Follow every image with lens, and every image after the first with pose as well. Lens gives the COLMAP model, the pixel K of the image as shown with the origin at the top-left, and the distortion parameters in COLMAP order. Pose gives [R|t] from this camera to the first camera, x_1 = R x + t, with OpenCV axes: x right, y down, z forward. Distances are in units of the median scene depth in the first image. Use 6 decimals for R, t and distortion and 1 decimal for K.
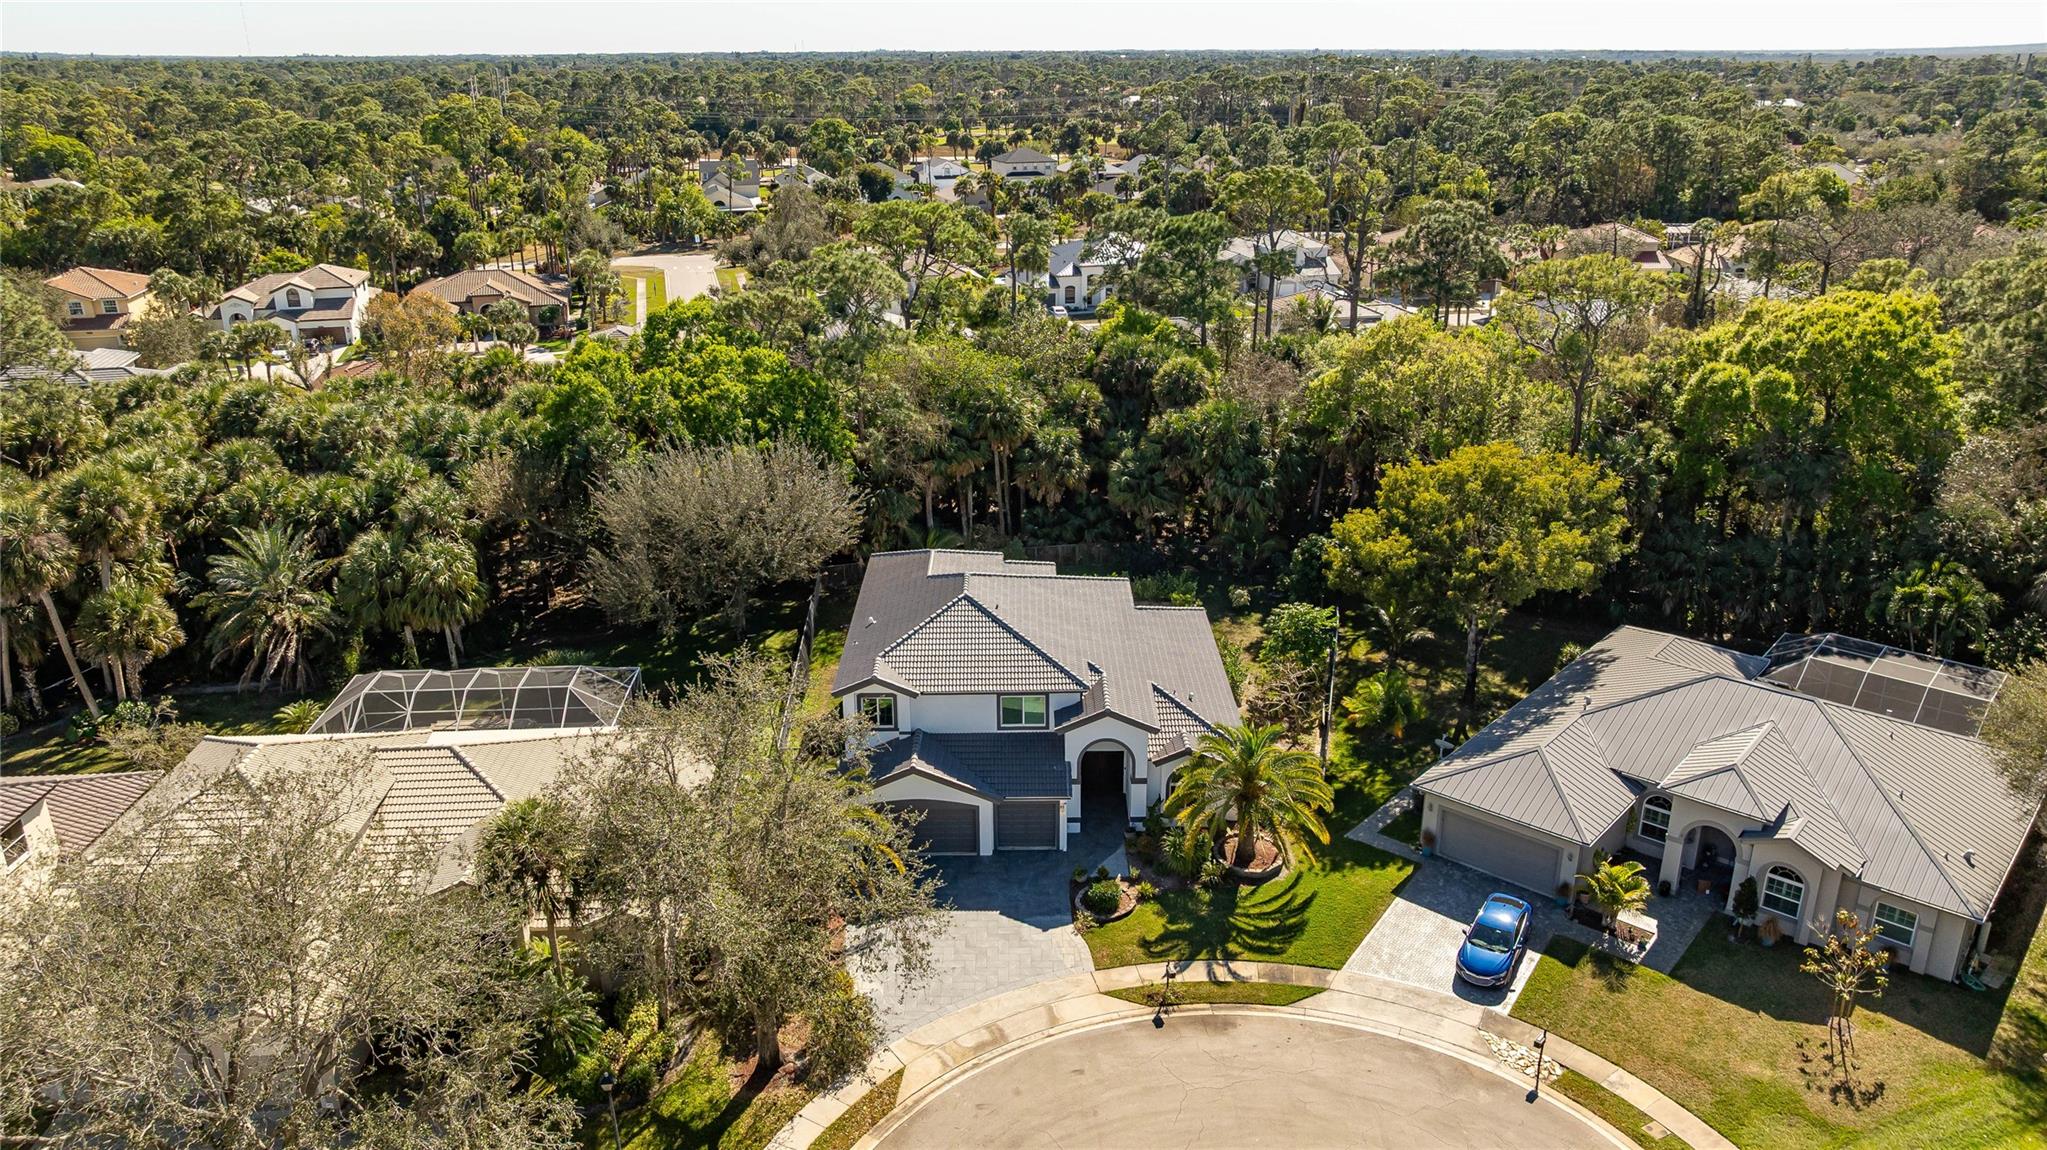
lens RADIAL K [[1451.1, 0, 1023.5], [0, 1451.1, 575.0], [0, 0, 1]] dist [-0.001153, -0.051296]
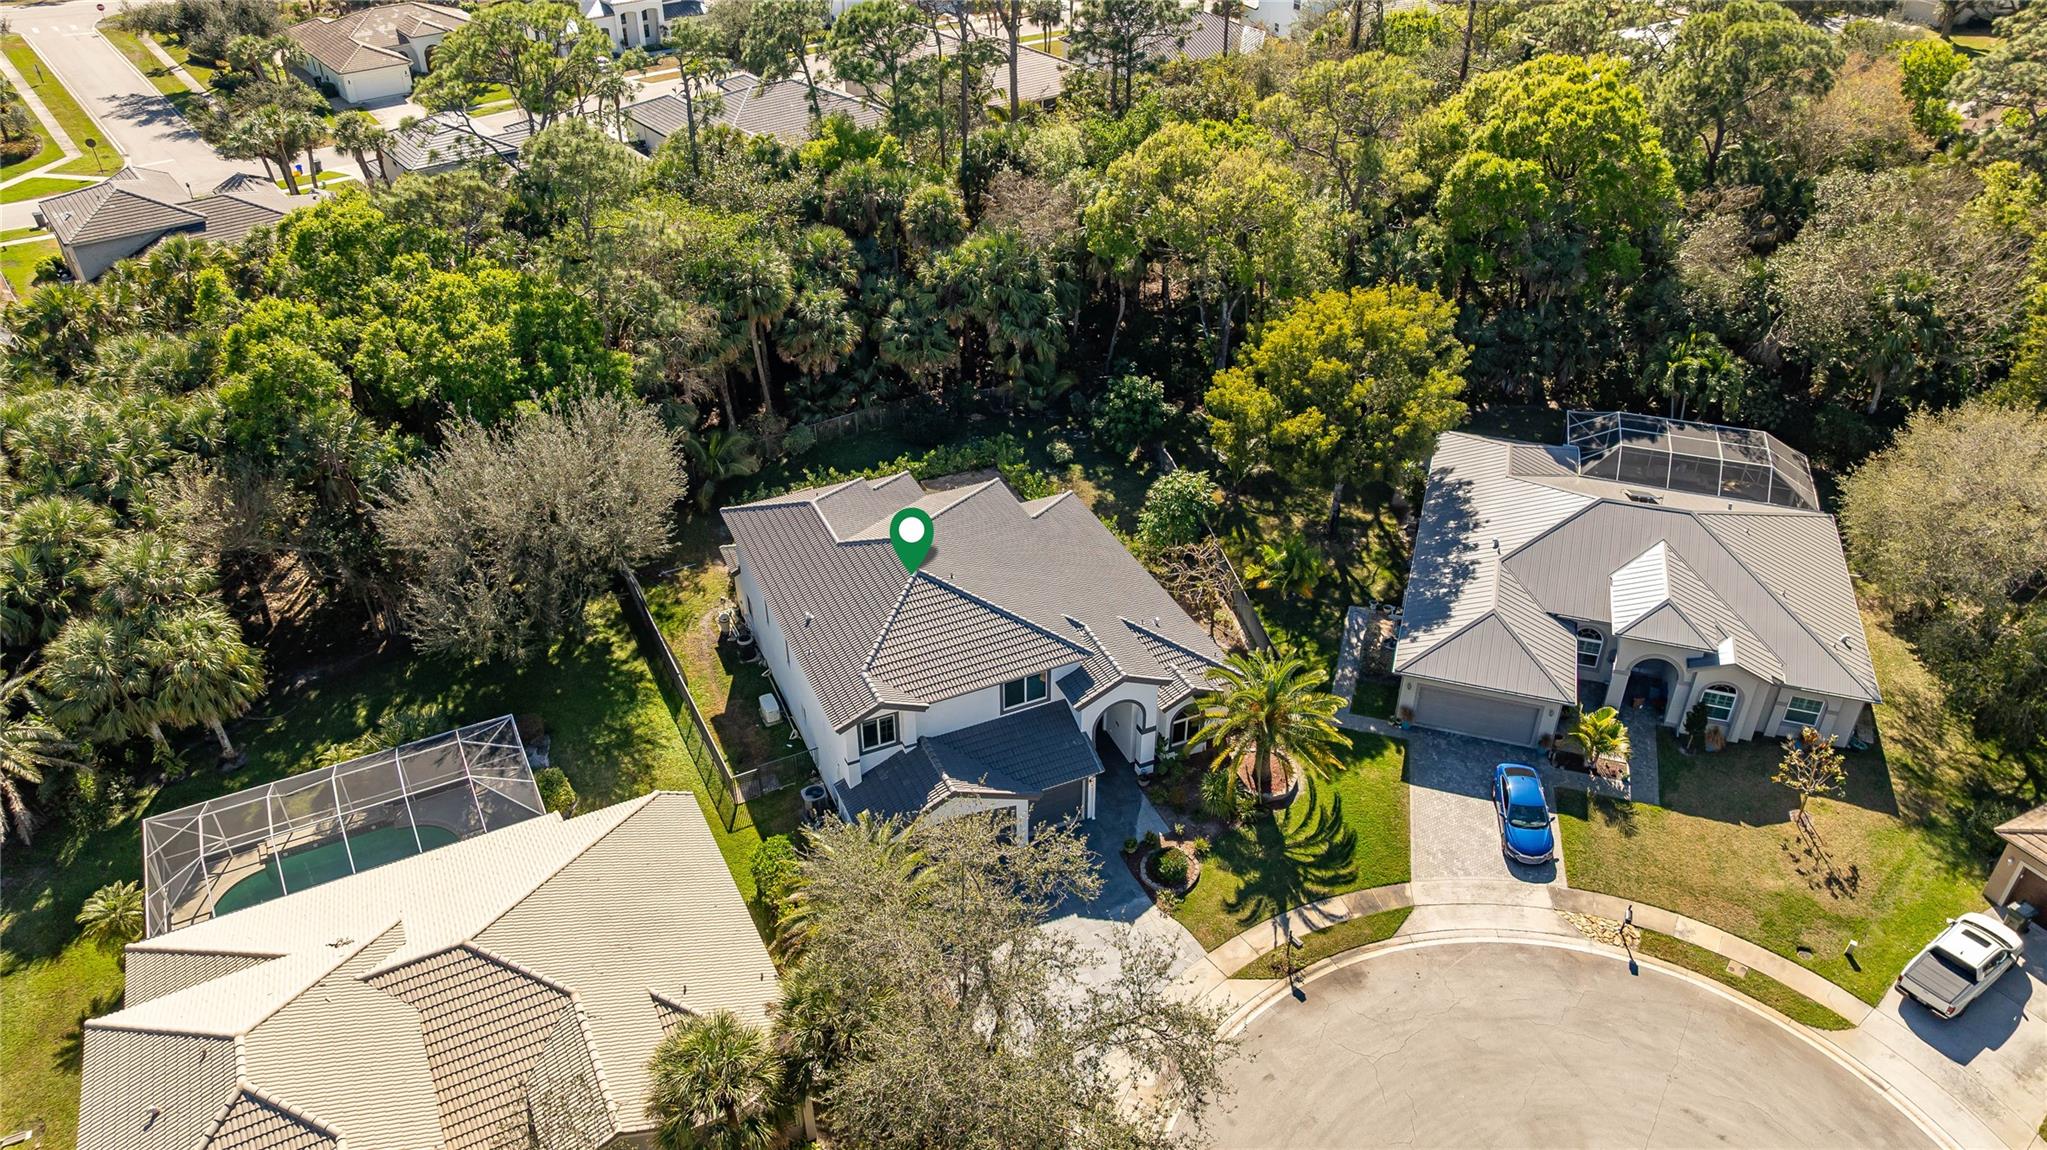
lens RADIAL K [[1451.1, 0, 1023.5], [0, 1451.1, 575.0], [0, 0, 1]] dist [-0.001153, -0.051296]
pose [[0.913389, -0.222863, 0.340666, -0.324087], [0.136579, 0.956096, 0.259281, -0.235176], [-0.383493, -0.190297, 0.903726, 0.181303]]
